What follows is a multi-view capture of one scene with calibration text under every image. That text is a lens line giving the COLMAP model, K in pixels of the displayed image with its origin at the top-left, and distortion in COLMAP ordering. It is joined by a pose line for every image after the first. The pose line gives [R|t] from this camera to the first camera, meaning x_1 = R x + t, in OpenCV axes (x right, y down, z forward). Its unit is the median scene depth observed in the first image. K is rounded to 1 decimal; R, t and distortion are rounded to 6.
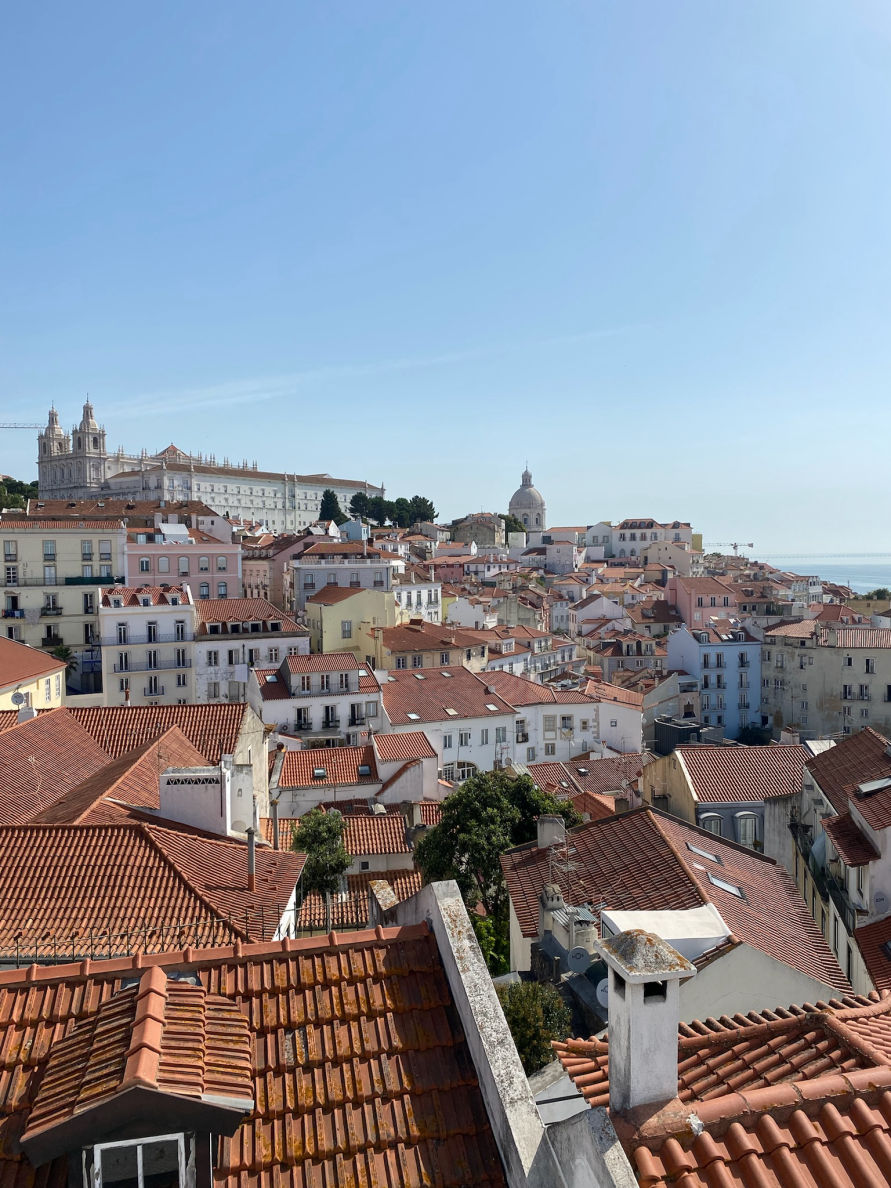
lens RADIAL K [[903.9, 0, 442.2], [0, 903.9, 597.6], [0, 0, 1]] dist [0.044465, 0.001326]
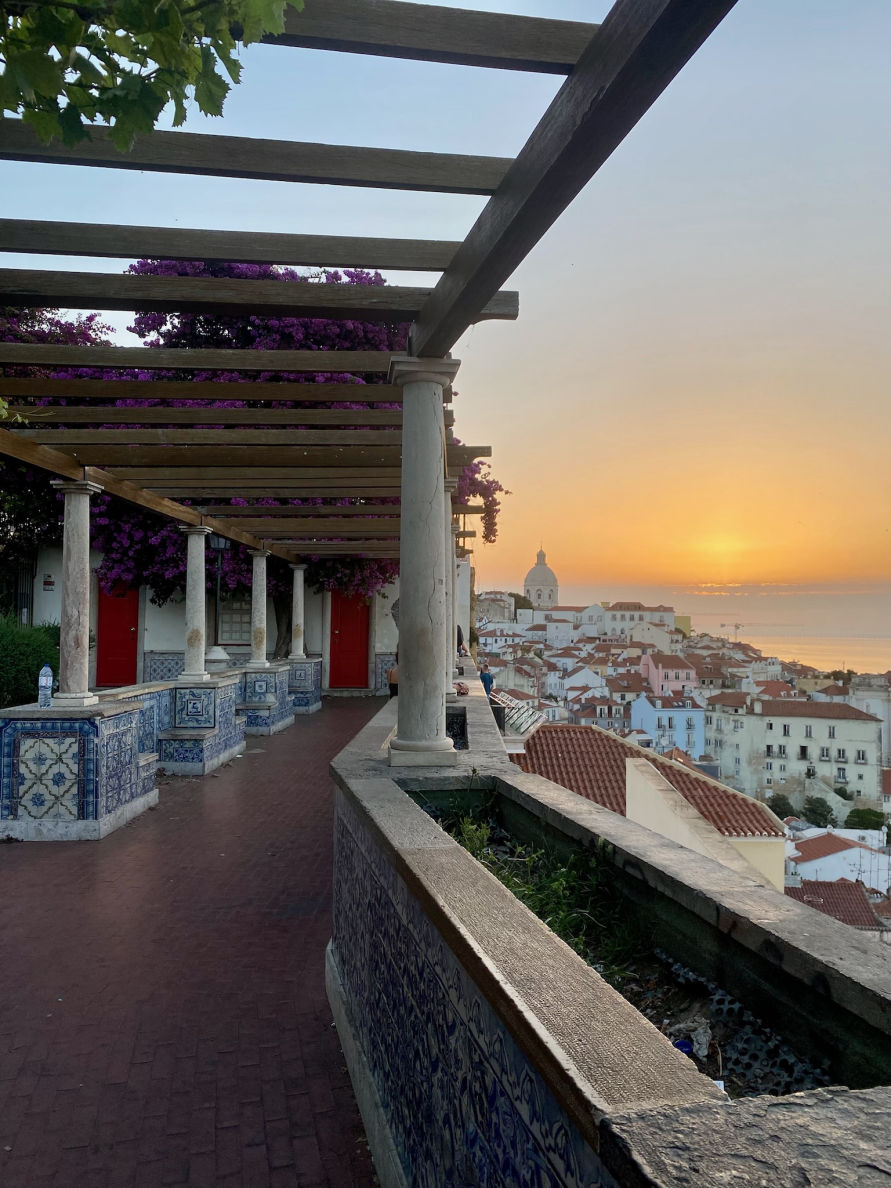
lens RADIAL K [[889.8, 0, 446.4], [0, 889.8, 601.9], [0, 0, 1]] dist [0.065566, -0.024086]
pose [[0.999443, 0.026568, -0.020202, 0.018530], [-0.027954, 0.997032, -0.071731, 0.000620], [0.018236, 0.072255, 0.997219, -0.238448]]
